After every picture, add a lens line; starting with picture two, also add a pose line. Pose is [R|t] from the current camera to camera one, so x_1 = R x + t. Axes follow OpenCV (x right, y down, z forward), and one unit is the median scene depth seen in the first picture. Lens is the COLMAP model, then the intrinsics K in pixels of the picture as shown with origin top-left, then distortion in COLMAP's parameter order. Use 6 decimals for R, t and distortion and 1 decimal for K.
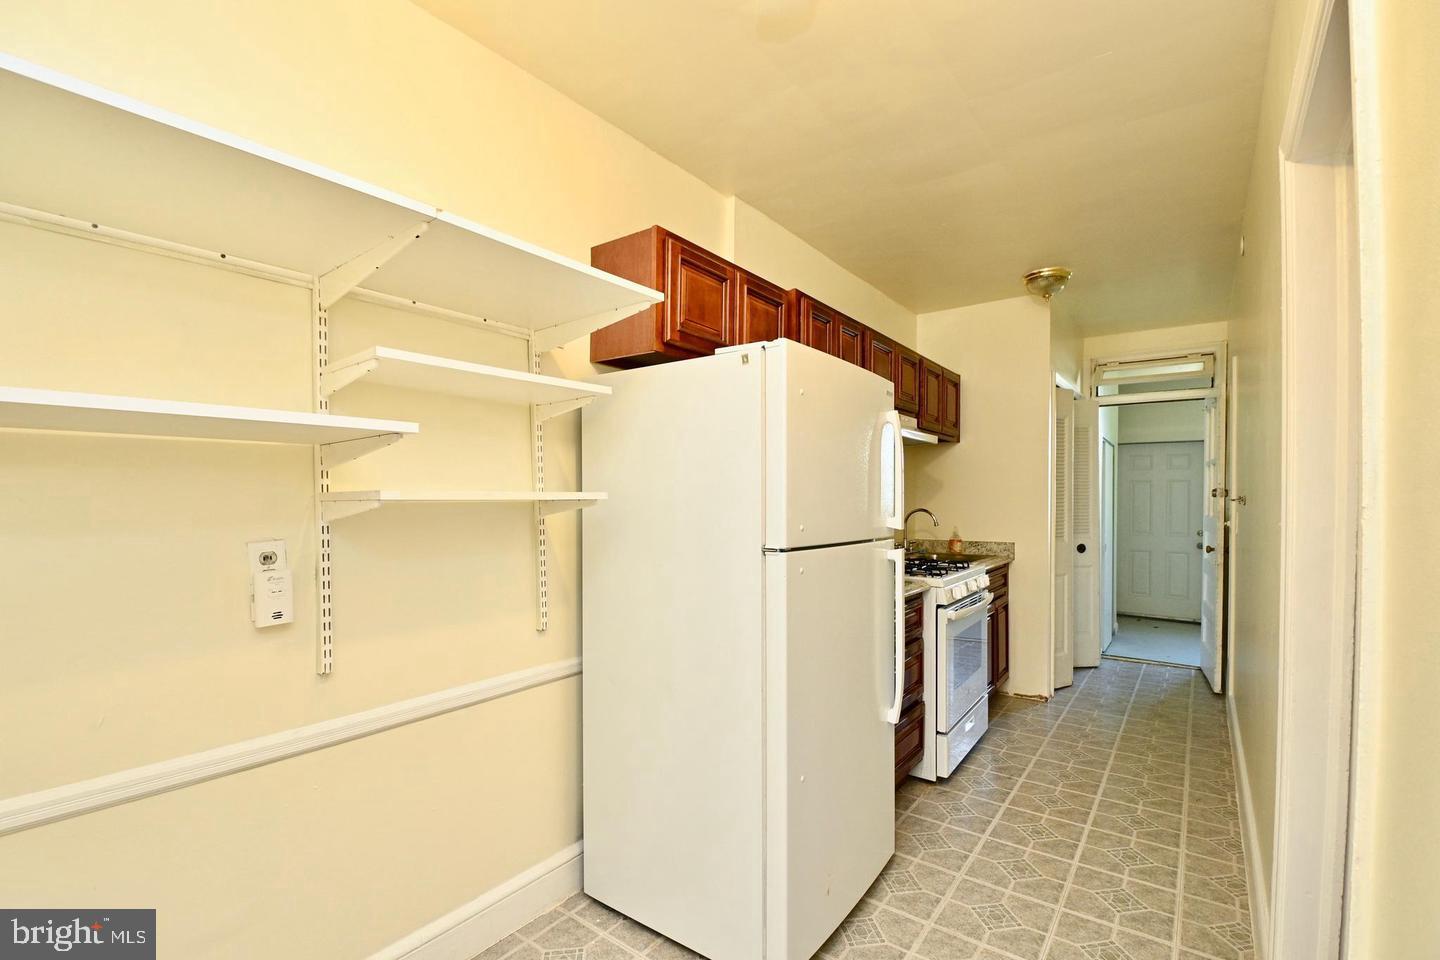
lens RADIAL K [[630.6, 0, 725.3], [0, 630.6, 506.4], [0, 0, 1]] dist [0.004323, -0.014830]
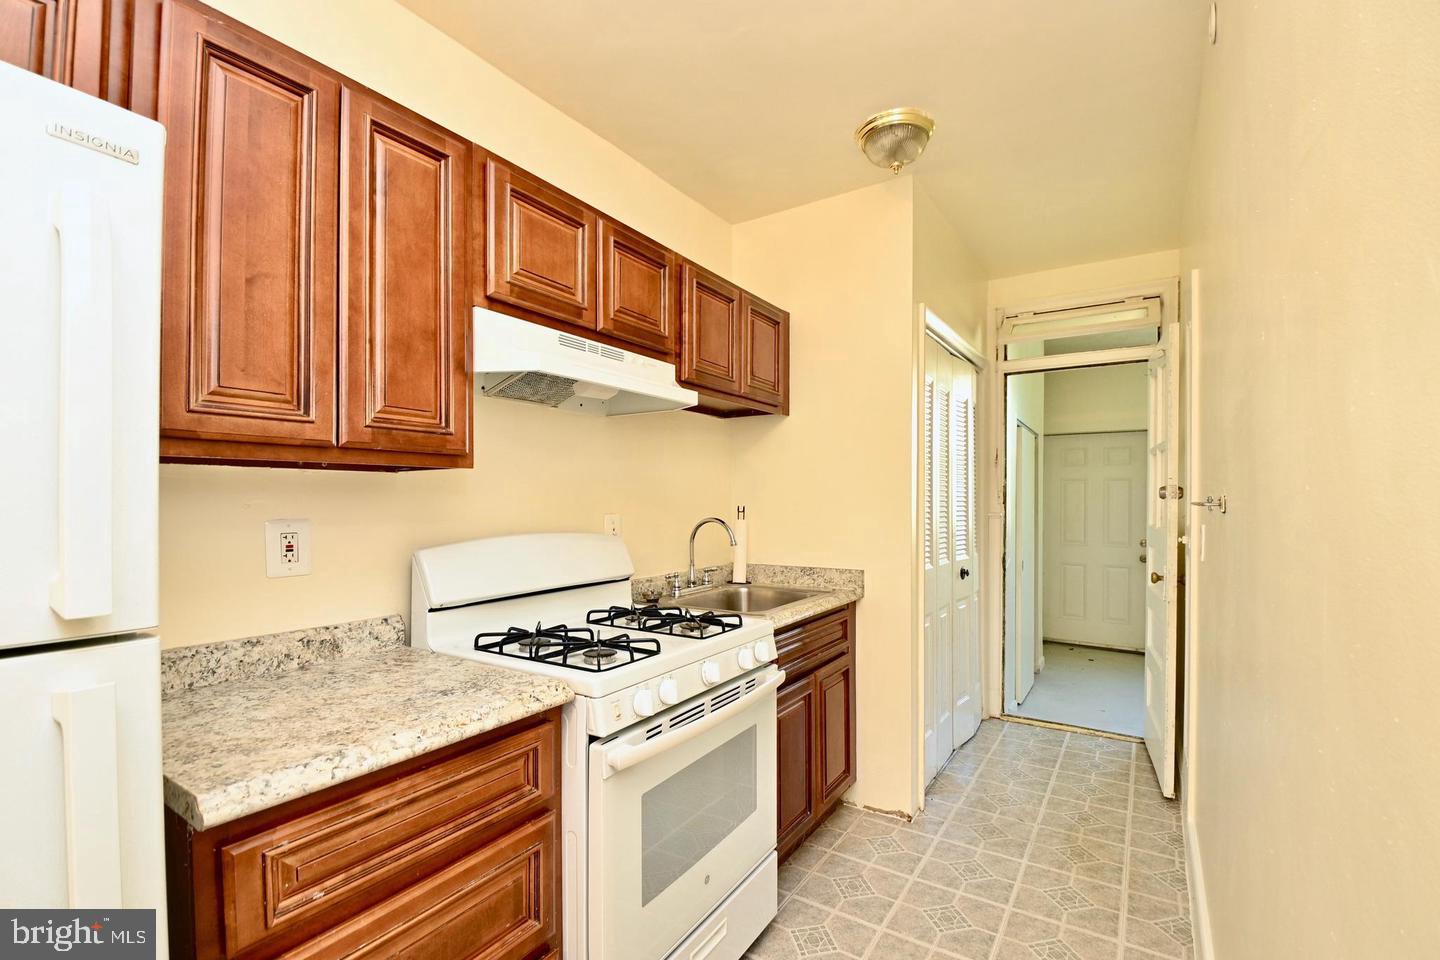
lens RADIAL K [[630.6, 0, 729.4], [0, 630.6, 503.3], [0, 0, 1]] dist [0.004323, -0.014830]
pose [[0.997828, 0.002919, 0.065810, 0.234294], [-0.002608, 0.999985, -0.004802, -0.005460], [-0.065823, 0.004620, 0.997821, 0.310107]]
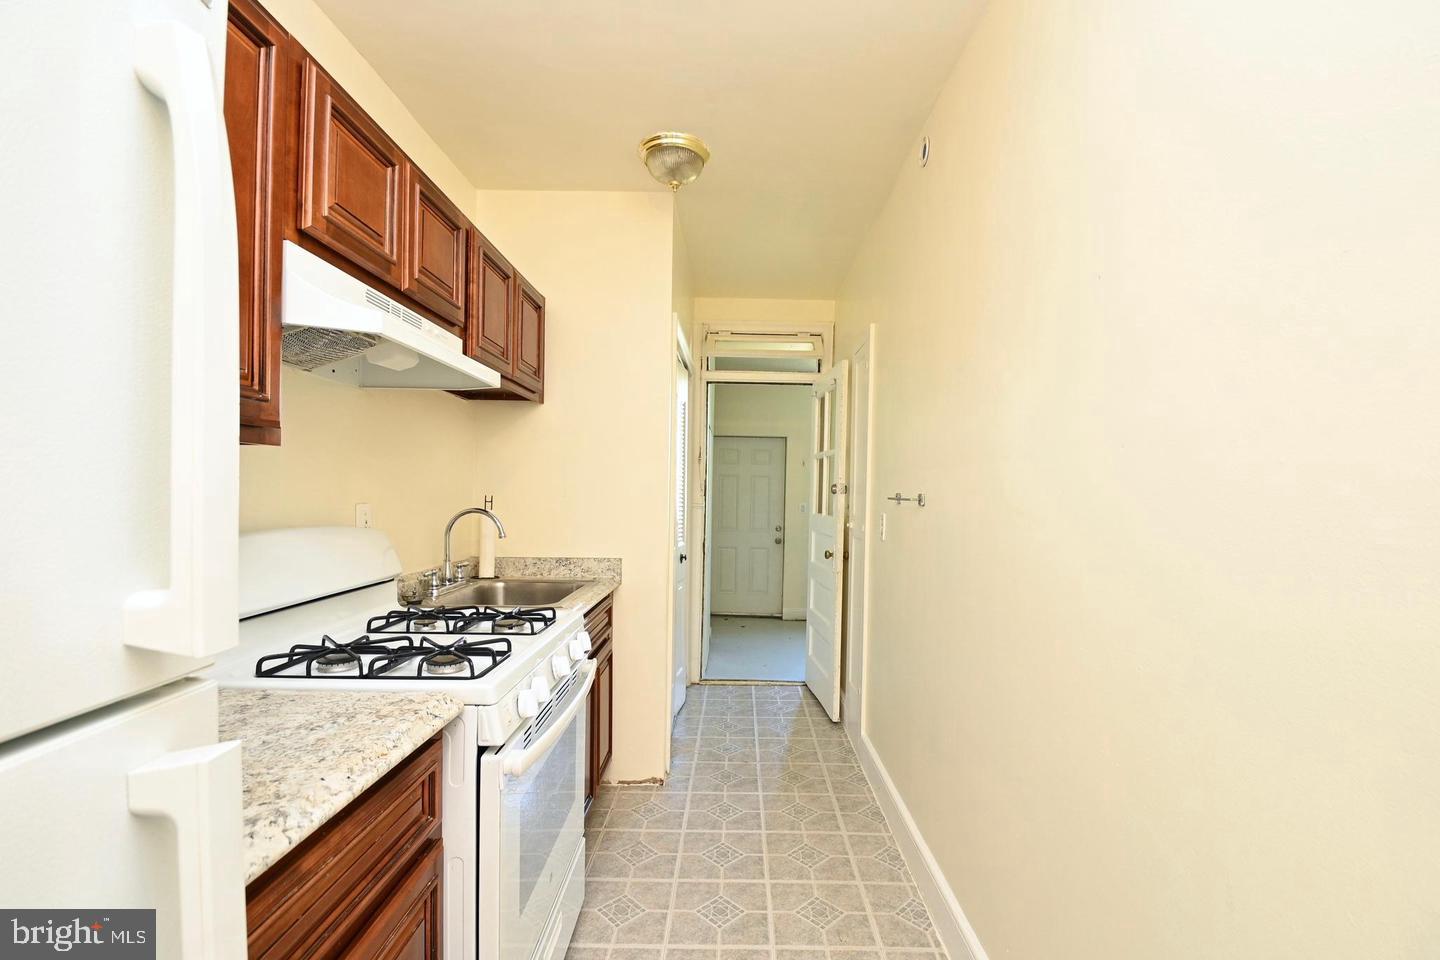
lens RADIAL K [[630.6, 0, 730.6], [0, 630.6, 502.8], [0, 0, 1]] dist [0.004323, -0.014830]
pose [[0.804141, 0.006404, 0.594404, 0.127573], [-0.012290, 0.999907, 0.005854, -0.005304], [-0.594312, -0.012013, 0.804145, 0.327841]]
